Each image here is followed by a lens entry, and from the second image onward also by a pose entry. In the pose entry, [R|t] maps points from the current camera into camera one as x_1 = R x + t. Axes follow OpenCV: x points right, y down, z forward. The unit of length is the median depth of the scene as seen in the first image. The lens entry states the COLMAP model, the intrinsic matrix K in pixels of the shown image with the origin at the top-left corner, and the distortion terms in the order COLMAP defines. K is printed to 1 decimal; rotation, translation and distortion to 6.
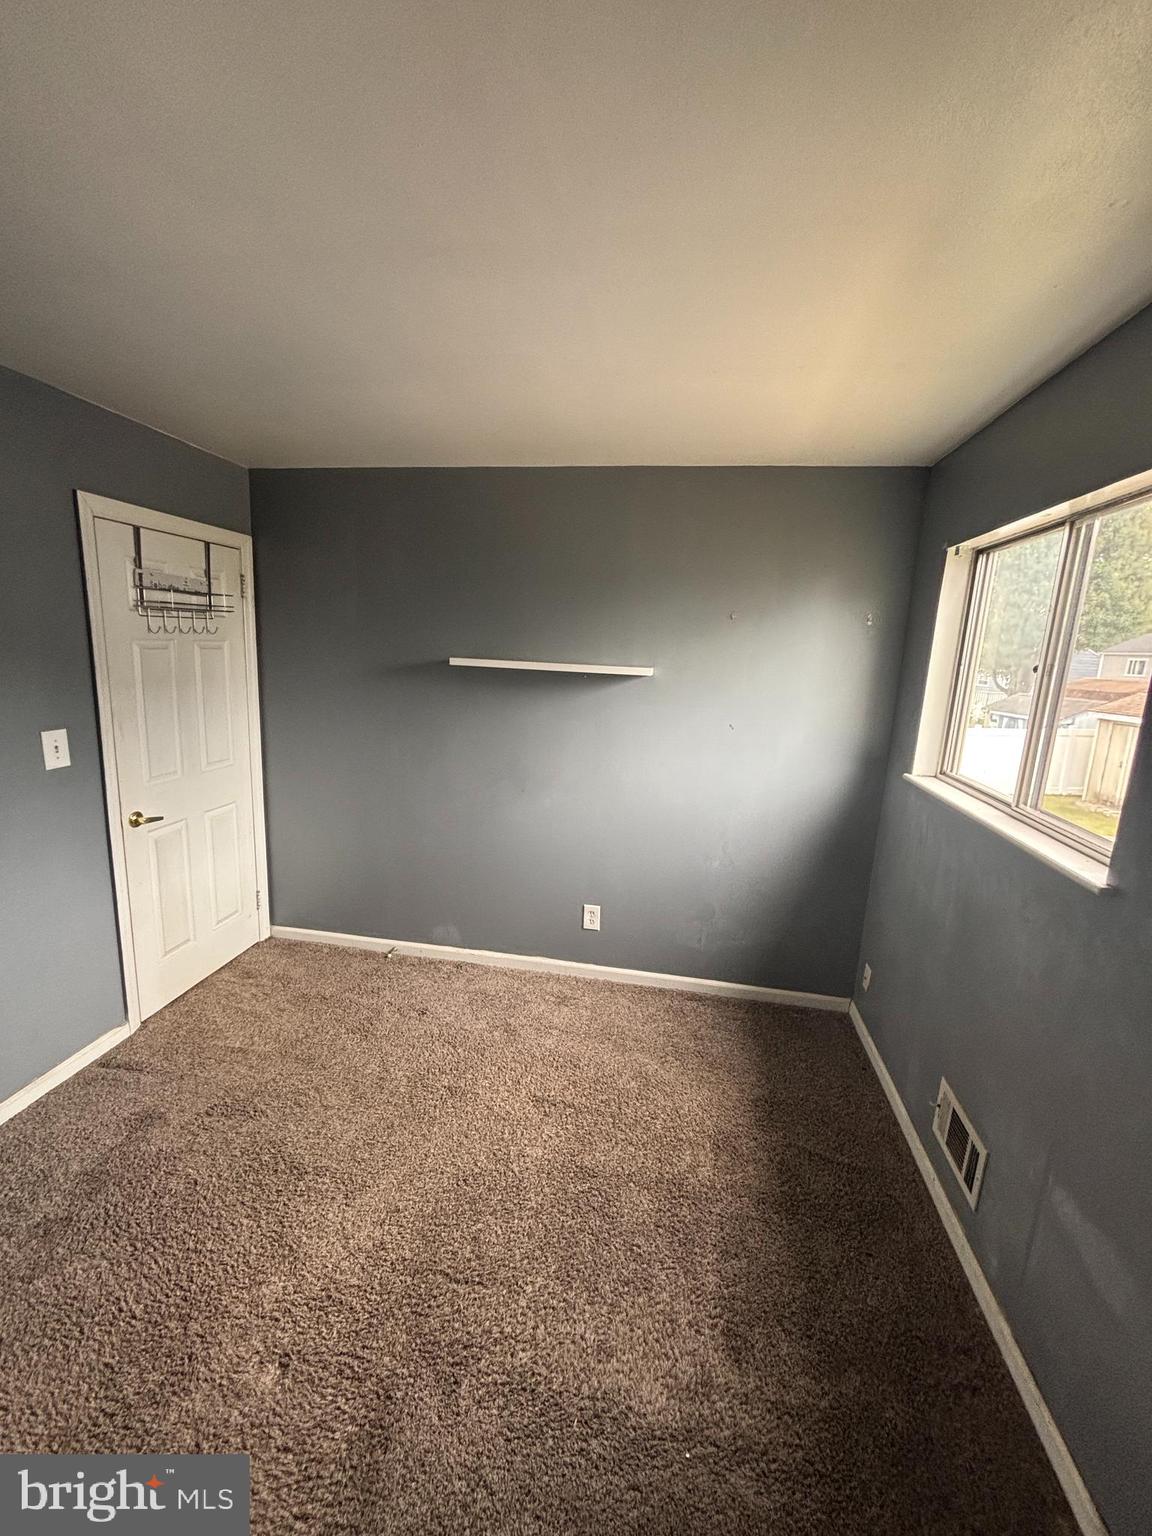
lens RADIAL K [[622.6, 0, 580.3], [0, 622.6, 765.9], [0, 0, 1]] dist [0.004719, 0.000390]
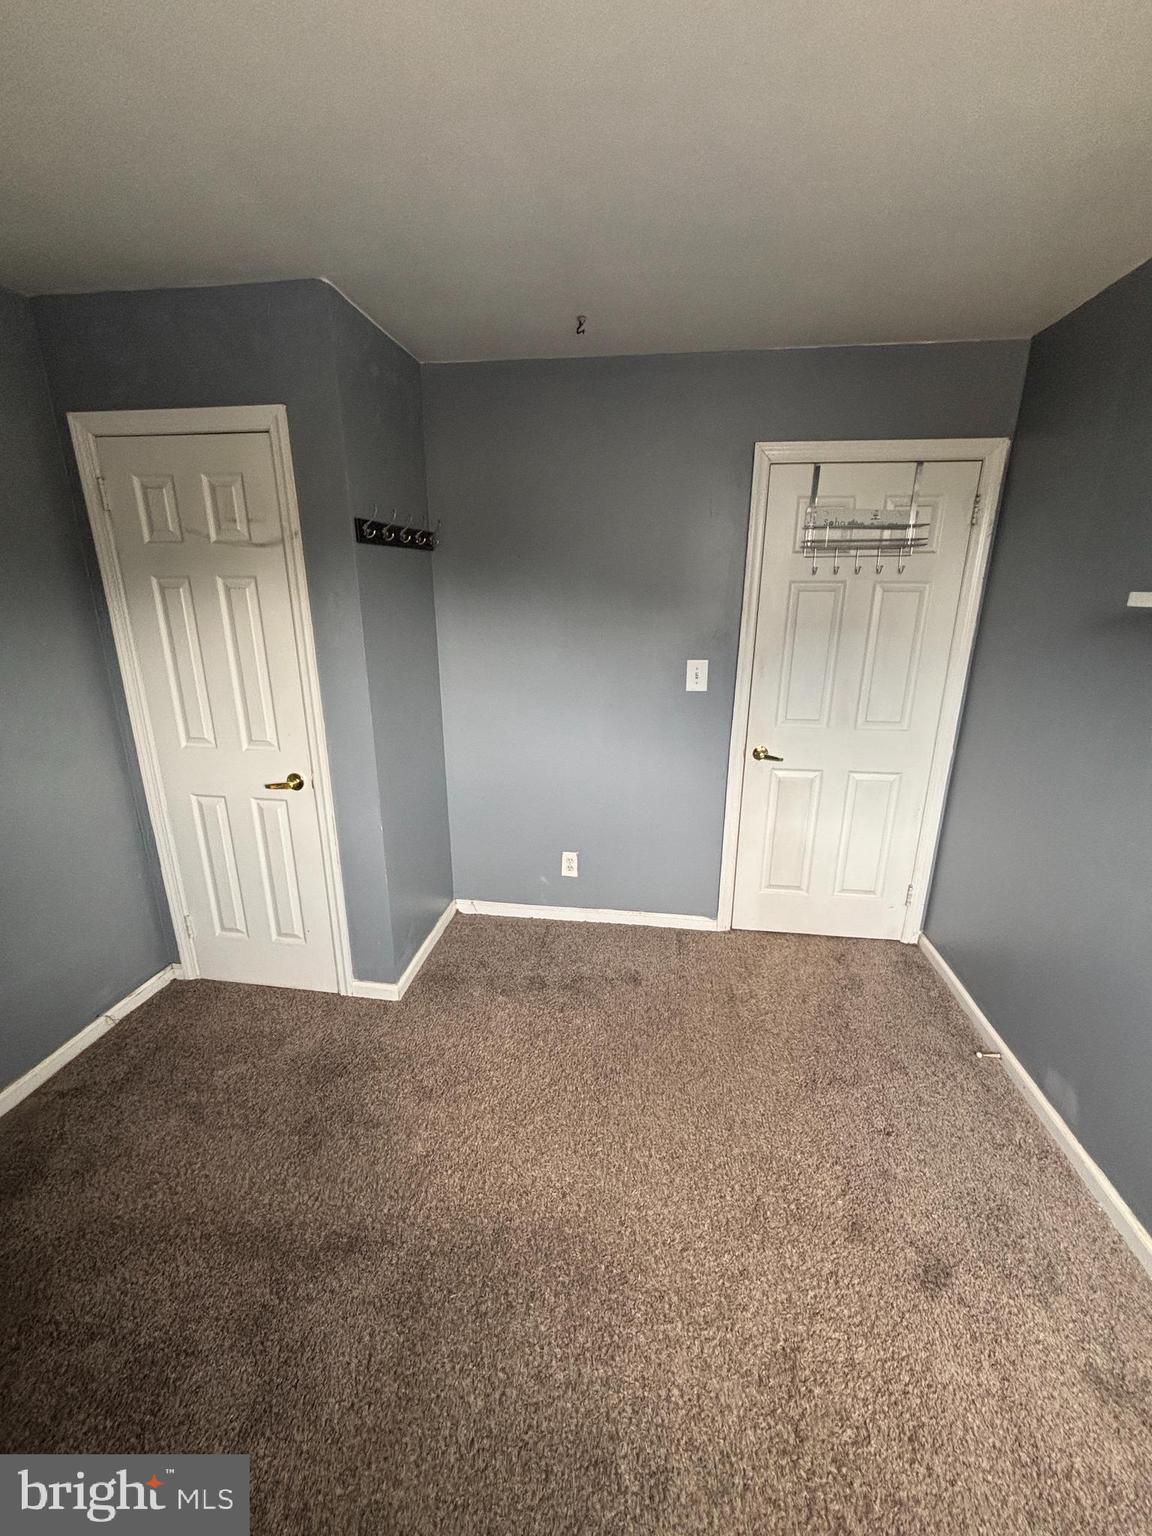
lens RADIAL K [[622.6, 0, 579.6], [0, 622.6, 769.8], [0, 0, 1]] dist [0.004719, 0.000390]
pose [[0.032249, 0.242865, -0.969524, 0.305935], [-0.192336, 0.953406, 0.232430, -0.072125], [0.980799, 0.178979, 0.077458, 0.572464]]
